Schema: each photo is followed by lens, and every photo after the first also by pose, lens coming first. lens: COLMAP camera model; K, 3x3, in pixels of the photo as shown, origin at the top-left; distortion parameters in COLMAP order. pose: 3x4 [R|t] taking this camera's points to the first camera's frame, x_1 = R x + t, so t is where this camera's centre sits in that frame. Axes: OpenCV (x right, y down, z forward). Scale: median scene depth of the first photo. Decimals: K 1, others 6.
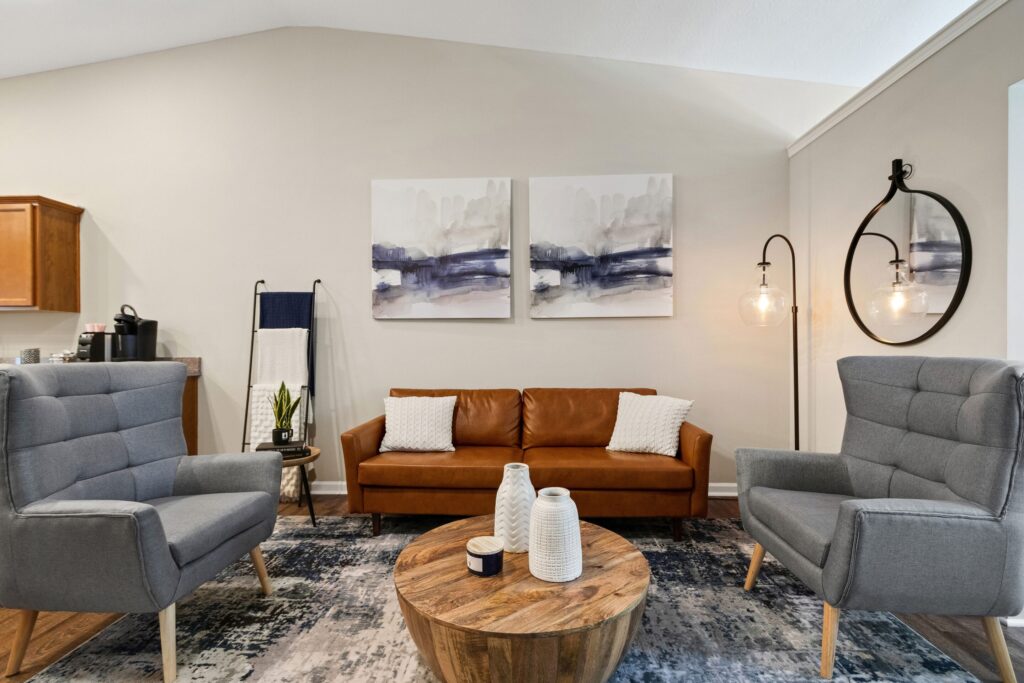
lens RADIAL K [[467.2, 0, 515.7], [0, 467.2, 343.7], [0, 0, 1]] dist [0.001320, 0.000647]
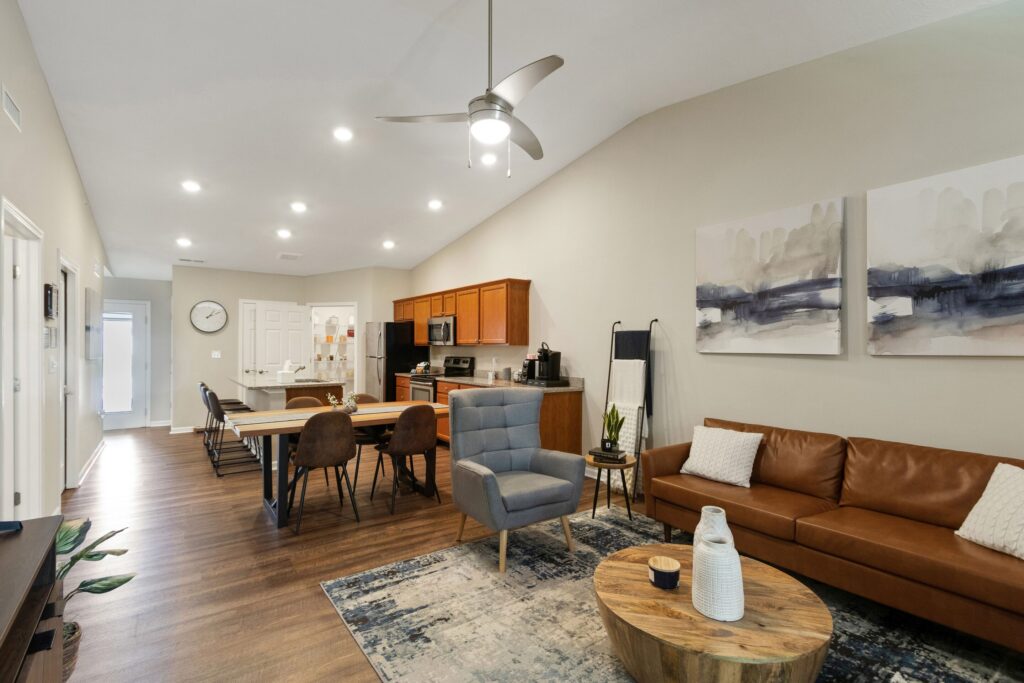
lens RADIAL K [[467.2, 0, 508.1], [0, 467.2, 346.9], [0, 0, 1]] dist [0.001320, 0.000647]
pose [[0.617636, 0.005228, -0.786446, 0.317008], [-0.006455, 0.999978, 0.001578, -0.070771], [0.786437, 0.004102, 0.617657, -0.047914]]
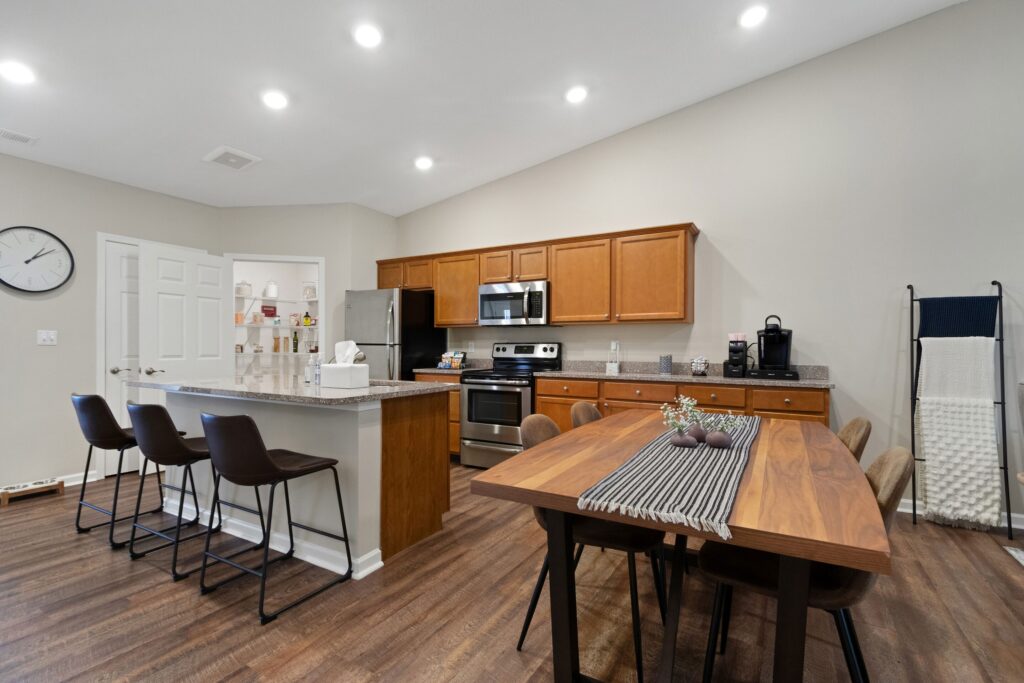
lens RADIAL K [[467.2, 0, 519.4], [0, 467.2, 347.8], [0, 0, 1]] dist [0.001320, 0.000647]
pose [[0.880733, 0.009552, -0.473517, -0.864139], [-0.008421, 0.999954, 0.004509, -0.009327], [0.473539, 0.000017, 0.880773, -0.218244]]
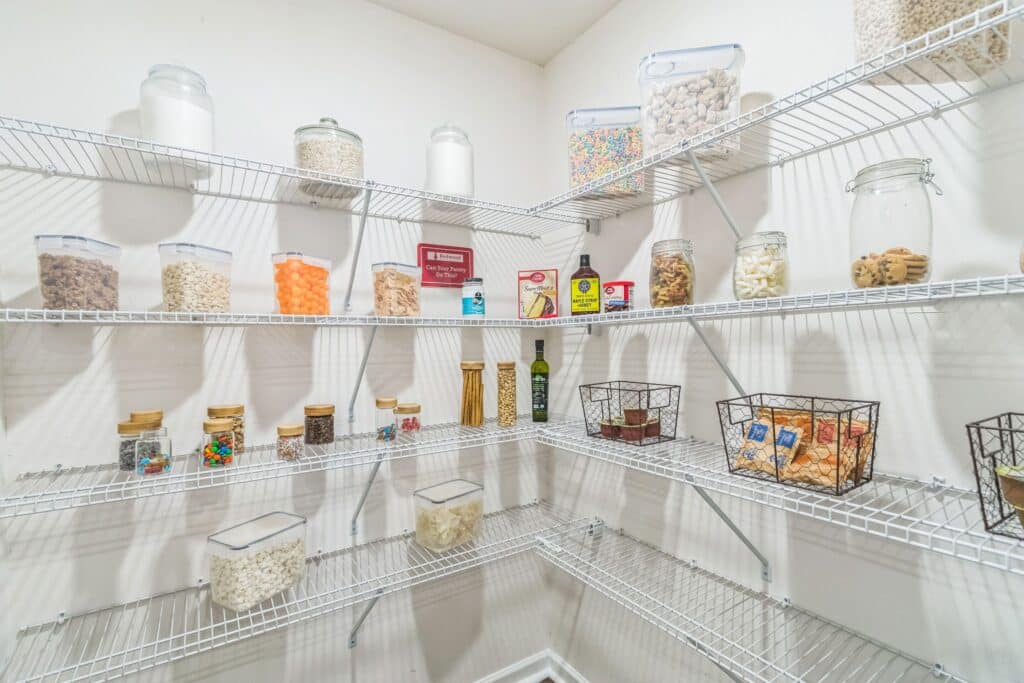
lens RADIAL K [[467.2, 0, 506.8], [0, 467.2, 343.6], [0, 0, 1]] dist [0.001320, 0.000647]
pose [[0.569905, 0.004942, -0.821696, -2.334377], [0.011588, 0.999834, 0.014051, -0.067561], [0.821629, -0.017530, 0.569753, 0.824554]]
